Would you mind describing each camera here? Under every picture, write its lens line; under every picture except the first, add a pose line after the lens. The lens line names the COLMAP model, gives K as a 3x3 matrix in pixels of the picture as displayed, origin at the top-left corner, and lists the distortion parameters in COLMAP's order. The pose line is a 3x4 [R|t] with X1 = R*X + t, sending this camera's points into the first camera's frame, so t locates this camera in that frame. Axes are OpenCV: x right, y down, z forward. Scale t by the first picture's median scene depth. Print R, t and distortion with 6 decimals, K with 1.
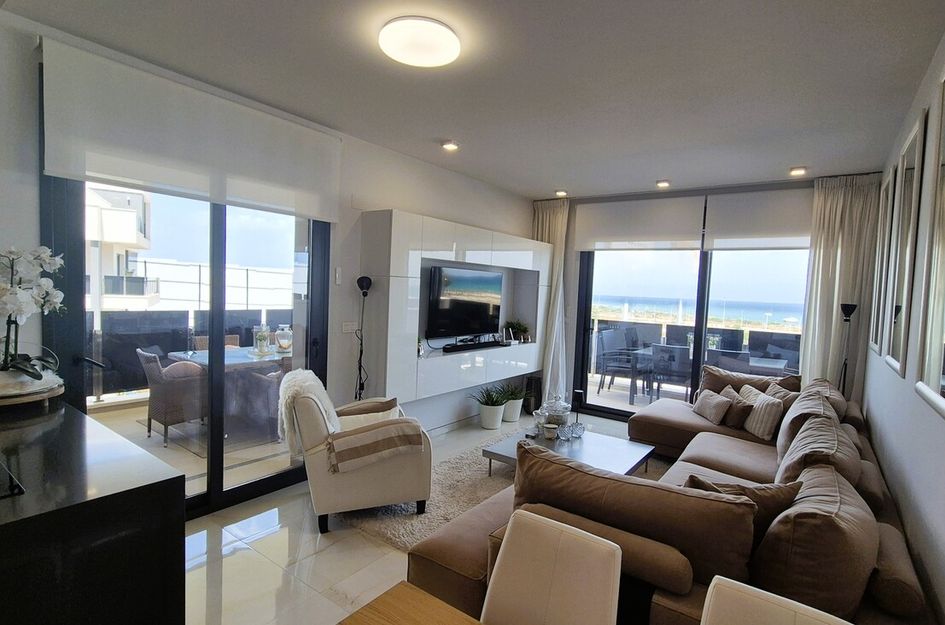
lens RADIAL K [[472.5, 0, 477.7], [0, 472.5, 313.8], [0, 0, 1]] dist [0.000400, 0.000183]
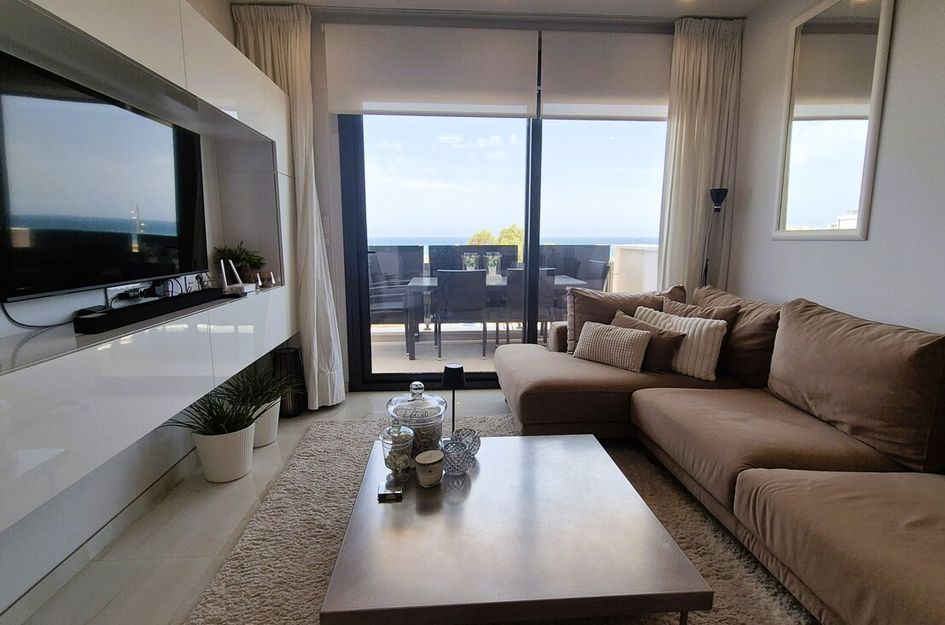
lens RADIAL K [[482.5, 0, 475.1], [0, 482.5, 315.5], [0, 0, 1]] dist [0.001631, 0.000617]
pose [[0.766839, -0.147484, 0.624665, -0.062315], [0.068633, 0.986504, 0.148661, 0.033932], [-0.638159, -0.071126, 0.766612, 0.516382]]
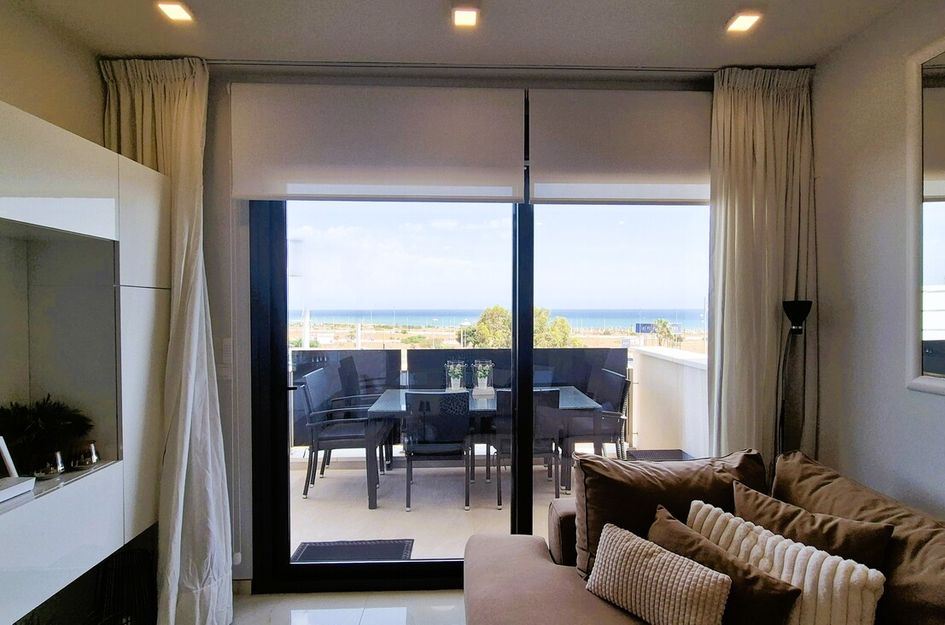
lens RADIAL K [[457.4, 0, 474.6], [0, 457.4, 316.0], [0, 0, 1]] dist [-0.000681, 0.001516]
pose [[0.788711, -0.055753, 0.612231, 0.146082], [0.069570, 0.997576, 0.001220, -0.024702], [-0.610816, 0.041630, 0.790678, 0.676644]]
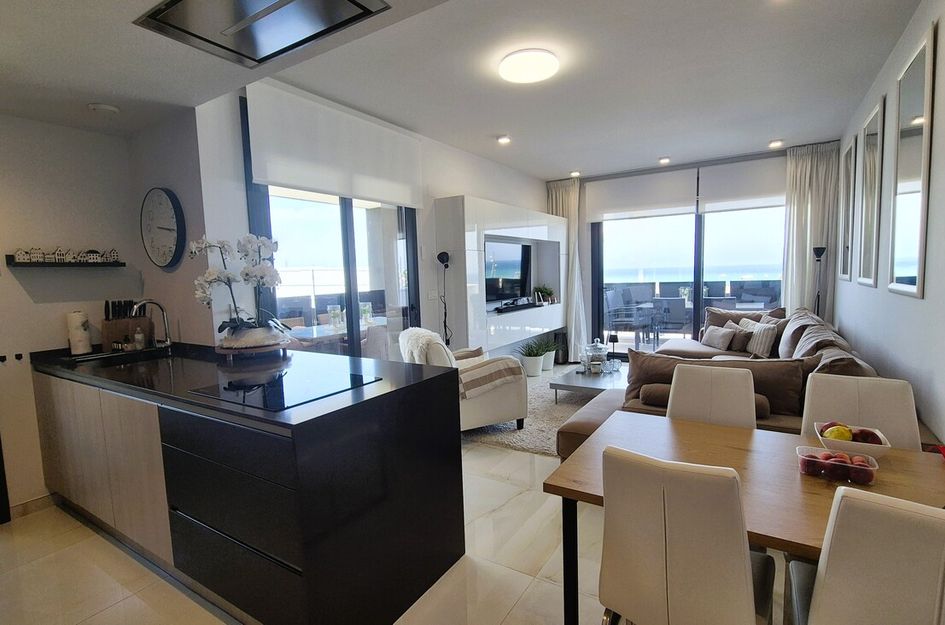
lens RADIAL K [[457.4, 0, 474.6], [0, 457.4, 316.0], [0, 0, 1]] dist [-0.000681, 0.001516]
pose [[0.995110, -0.080821, 0.056774, -0.180516], [0.078375, 0.995950, 0.044061, 0.029988], [-0.060105, -0.039396, 0.997414, -0.143547]]
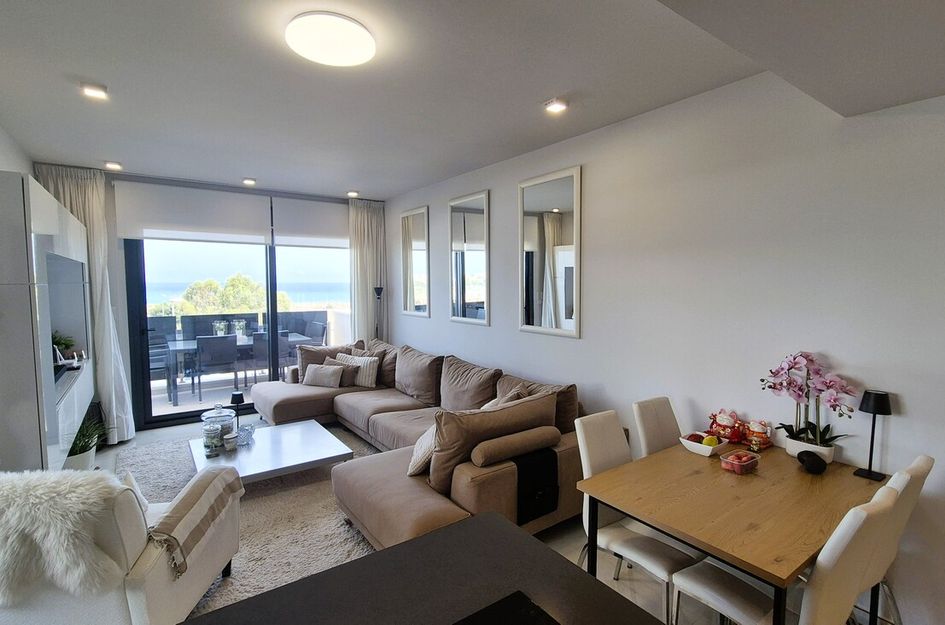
lens RADIAL K [[457.4, 0, 474.6], [0, 457.4, 316.0], [0, 0, 1]] dist [-0.000681, 0.001516]
pose [[0.315227, -0.114070, 0.942136, -0.420707], [0.064495, 0.993030, 0.098653, -0.044710], [-0.946822, 0.029665, 0.320387, 0.202793]]
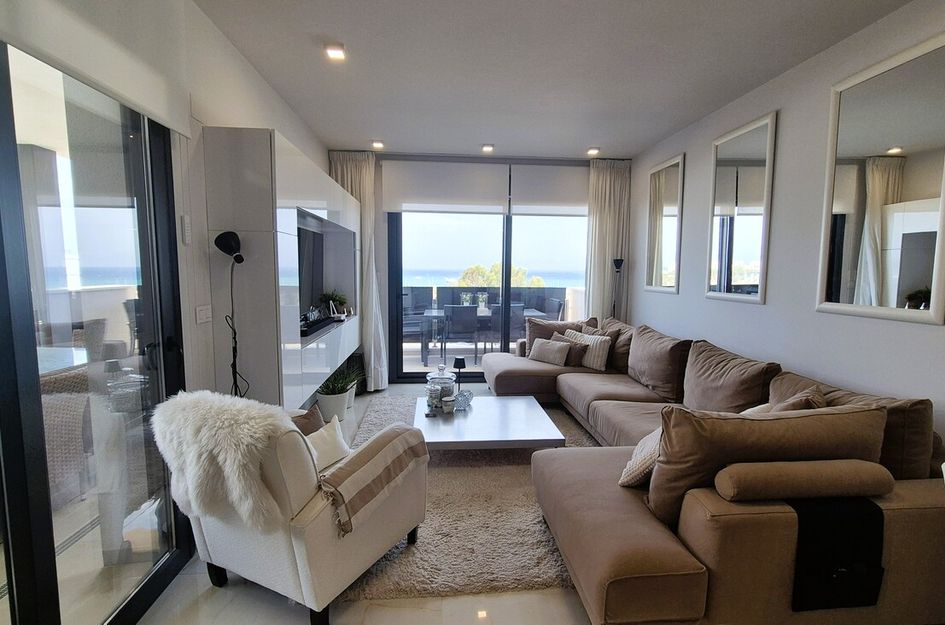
lens RADIAL K [[457.4, 0, 474.6], [0, 457.4, 316.0], [0, 0, 1]] dist [-0.000681, 0.001516]
pose [[0.758269, -0.104357, 0.643536, -0.299160], [0.059617, 0.994069, 0.090954, -0.001974], [-0.649211, -0.030602, 0.759993, 0.236384]]
